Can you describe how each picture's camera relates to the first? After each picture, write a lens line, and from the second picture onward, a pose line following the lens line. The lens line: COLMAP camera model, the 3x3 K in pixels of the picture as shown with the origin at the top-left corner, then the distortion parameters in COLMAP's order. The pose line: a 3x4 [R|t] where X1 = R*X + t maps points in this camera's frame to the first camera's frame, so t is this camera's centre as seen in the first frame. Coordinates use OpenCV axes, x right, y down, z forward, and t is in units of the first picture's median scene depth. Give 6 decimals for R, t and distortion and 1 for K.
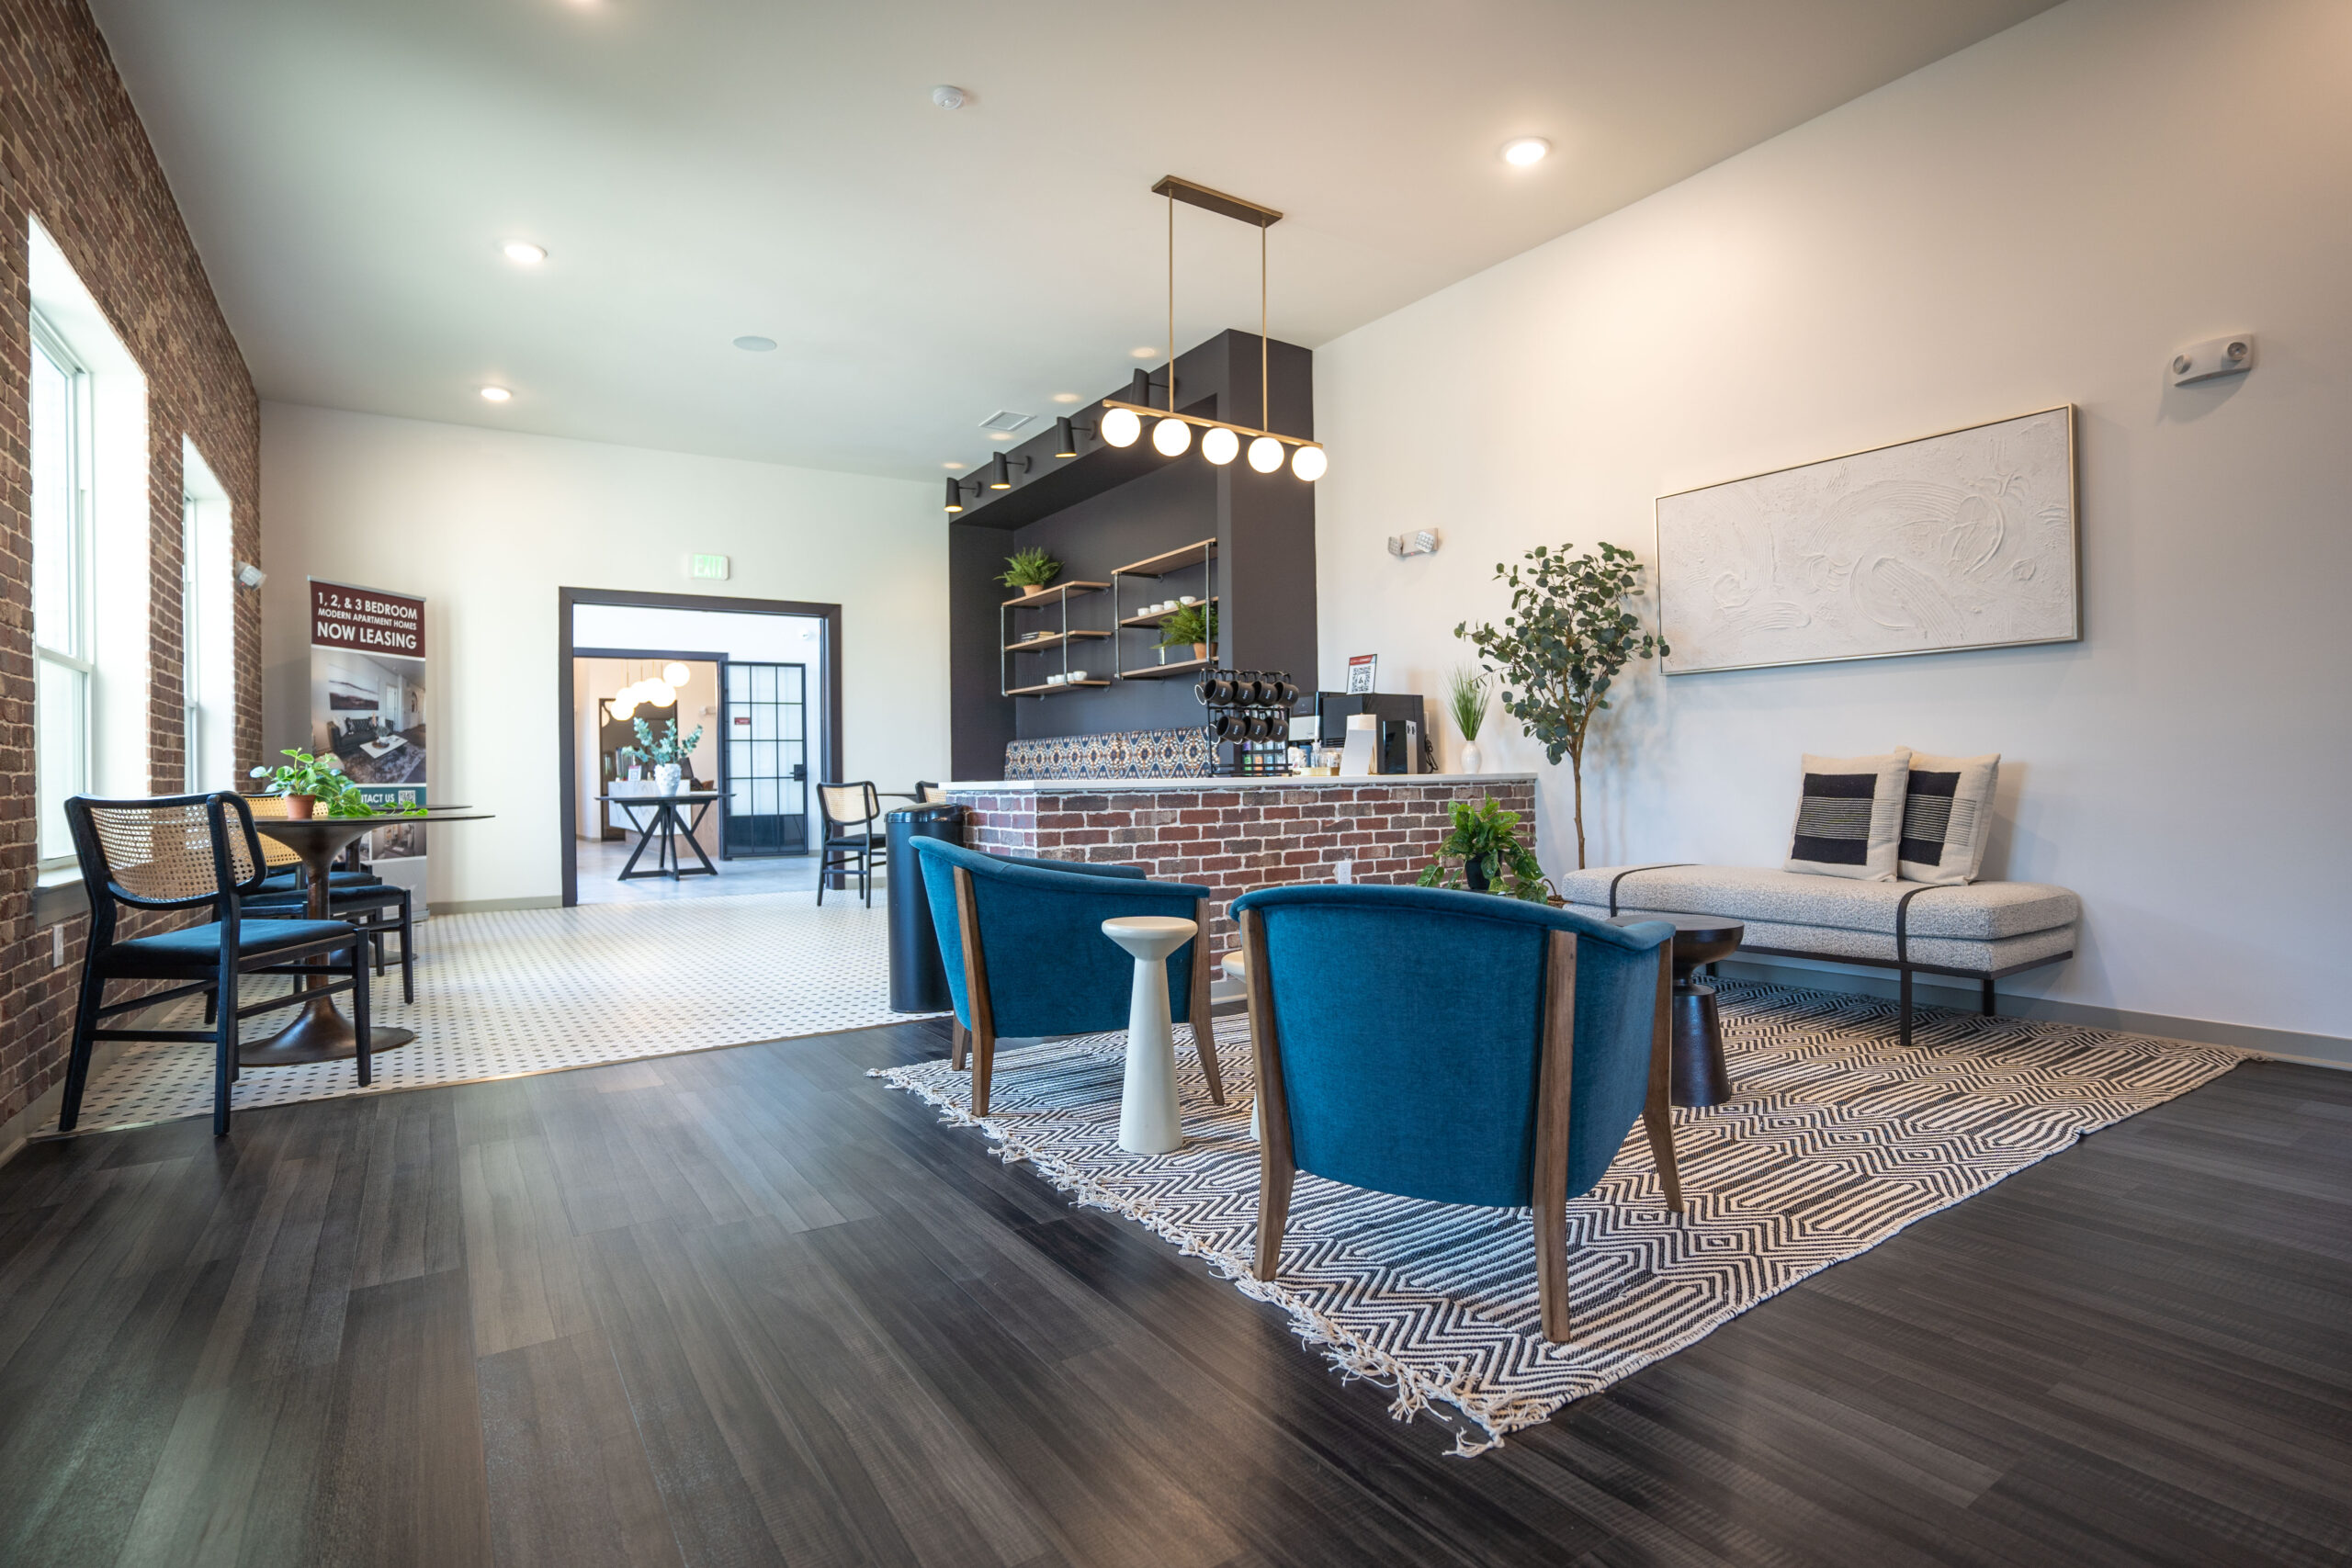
lens RADIAL K [[1143.8, 0, 1192.8], [0, 1143.8, 786.4], [0, 0, 1]] dist [-0.085293, 0.050889]
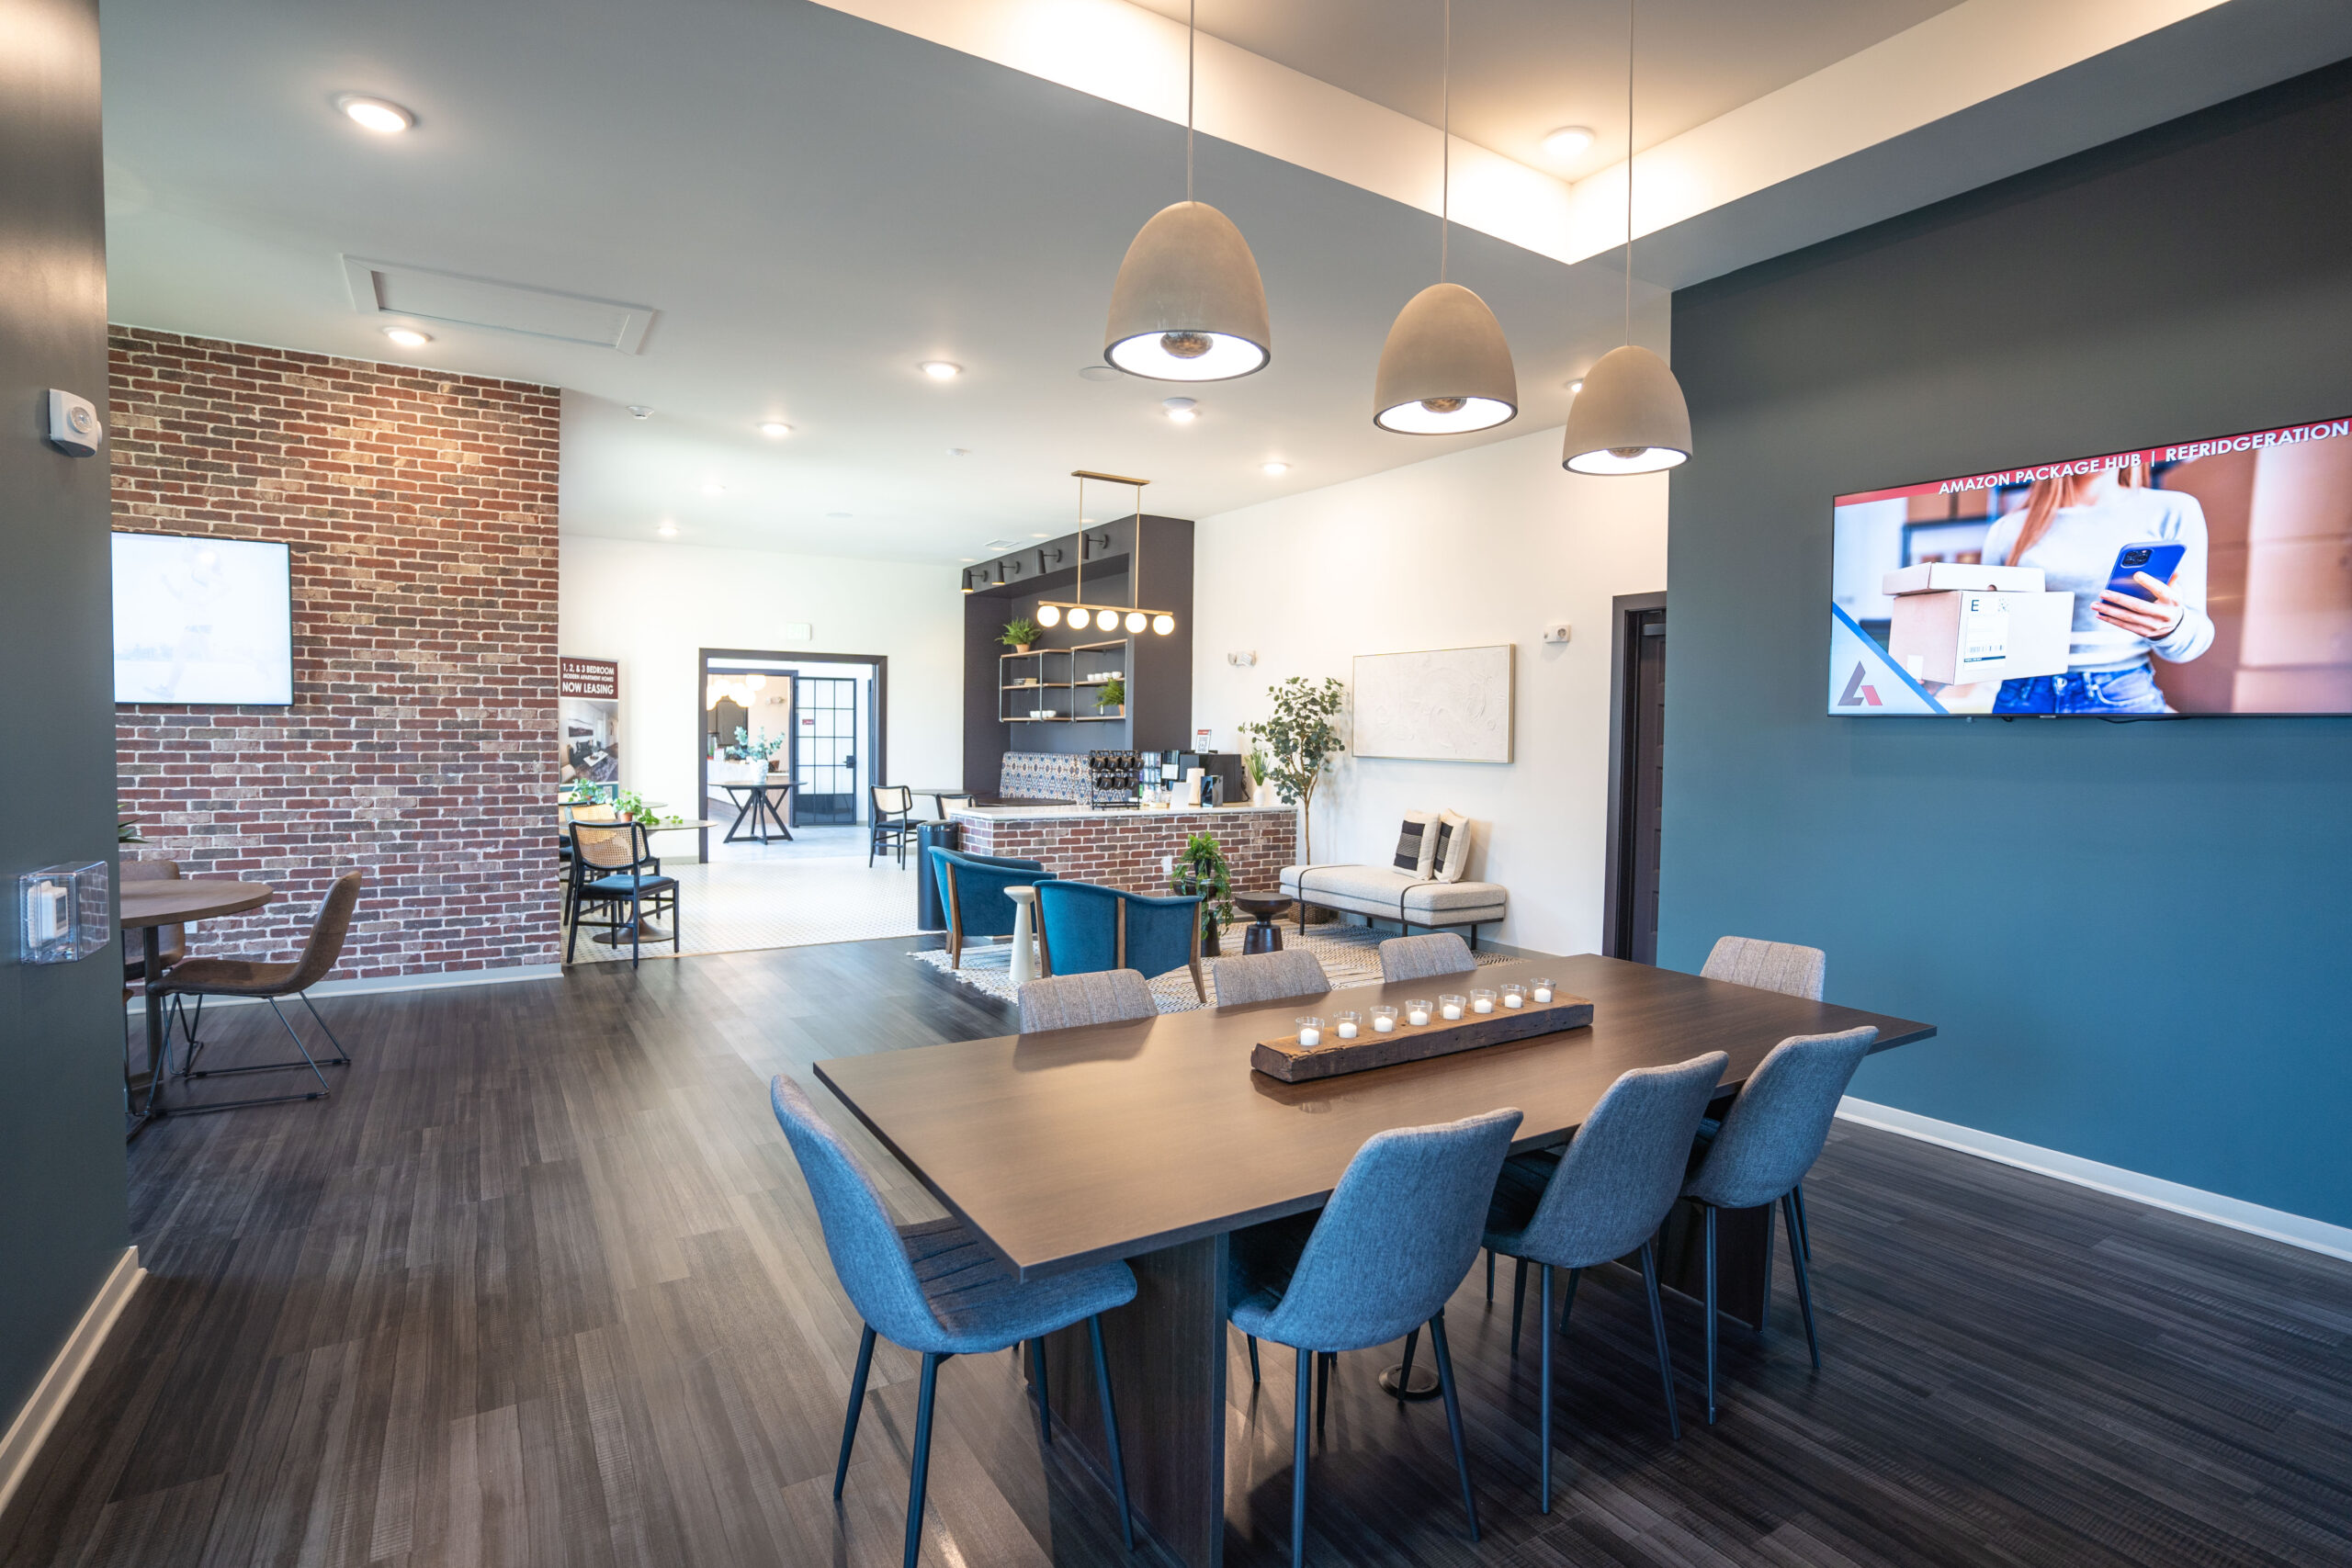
lens RADIAL K [[1143.8, 0, 1192.8], [0, 1143.8, 786.4], [0, 0, 1]] dist [-0.085293, 0.050889]
pose [[0.999327, 0.028051, -0.023635, 0.162924], [-0.027179, 0.998965, 0.036460, -0.086666], [0.024634, -0.035793, 0.999056, -0.618252]]
